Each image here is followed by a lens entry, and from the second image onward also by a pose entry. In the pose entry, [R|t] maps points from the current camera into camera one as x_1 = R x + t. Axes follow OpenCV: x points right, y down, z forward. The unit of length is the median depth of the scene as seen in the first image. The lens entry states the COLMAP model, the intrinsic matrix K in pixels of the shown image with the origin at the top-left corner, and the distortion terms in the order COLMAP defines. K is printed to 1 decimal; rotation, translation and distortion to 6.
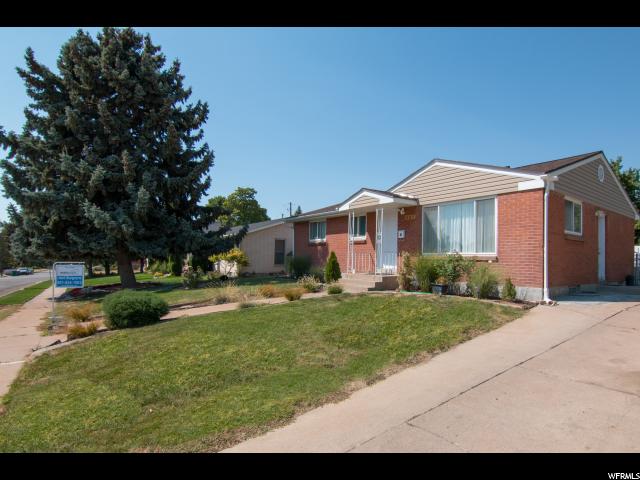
lens RADIAL K [[329.0, 0, 320.0], [0, 329.0, 240.0], [0, 0, 1]] dist [0.001621, -0.000421]
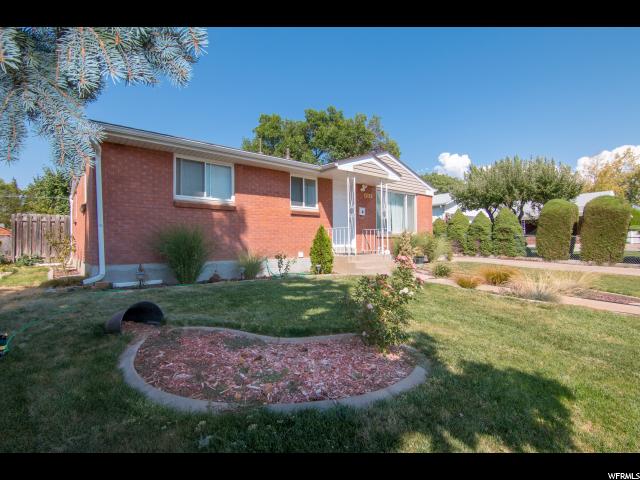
lens RADIAL K [[329.0, 0, 320.0], [0, 329.0, 240.0], [0, 0, 1]] dist [0.001621, -0.000421]
pose [[-0.103688, -0.005767, 0.994593, -0.711892], [-0.049118, 0.998793, 0.000671, 0.072837], [-0.993396, -0.048783, -0.103846, 1.227520]]
